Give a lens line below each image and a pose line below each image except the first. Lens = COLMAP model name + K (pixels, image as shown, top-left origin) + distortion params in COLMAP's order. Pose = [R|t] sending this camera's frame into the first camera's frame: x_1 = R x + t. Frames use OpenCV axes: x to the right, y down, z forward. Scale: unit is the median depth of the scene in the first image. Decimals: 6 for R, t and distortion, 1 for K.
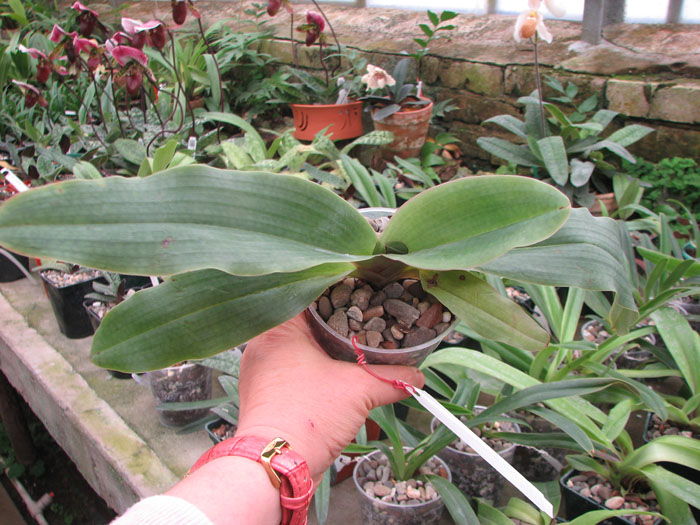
lens RADIAL K [[734.5, 0, 350.4], [0, 734.5, 263.7], [0, 0, 1]] dist [-0.024819, 0.000000]
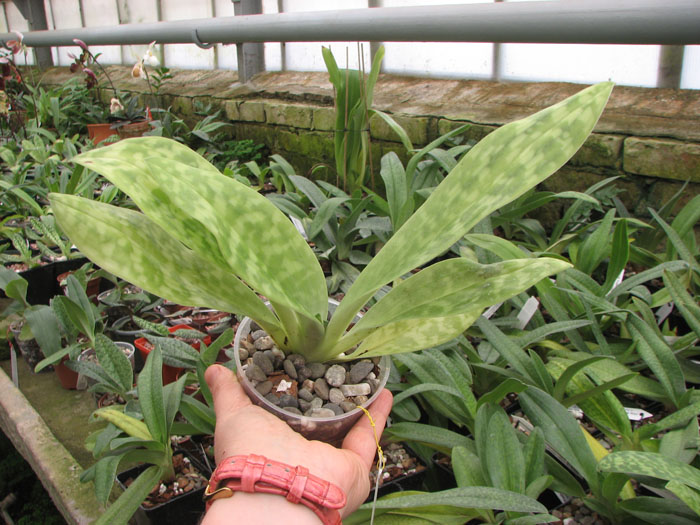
lens RADIAL K [[734.5, 0, 349.7], [0, 734.5, 261.2], [0, 0, 1]] dist [-0.024819, 0.000000]
pose [[0.999511, -0.031213, -0.002017, 0.576250], [0.030981, 0.996832, -0.073255, 0.263225], [0.004297, 0.073157, 0.997311, -0.724864]]
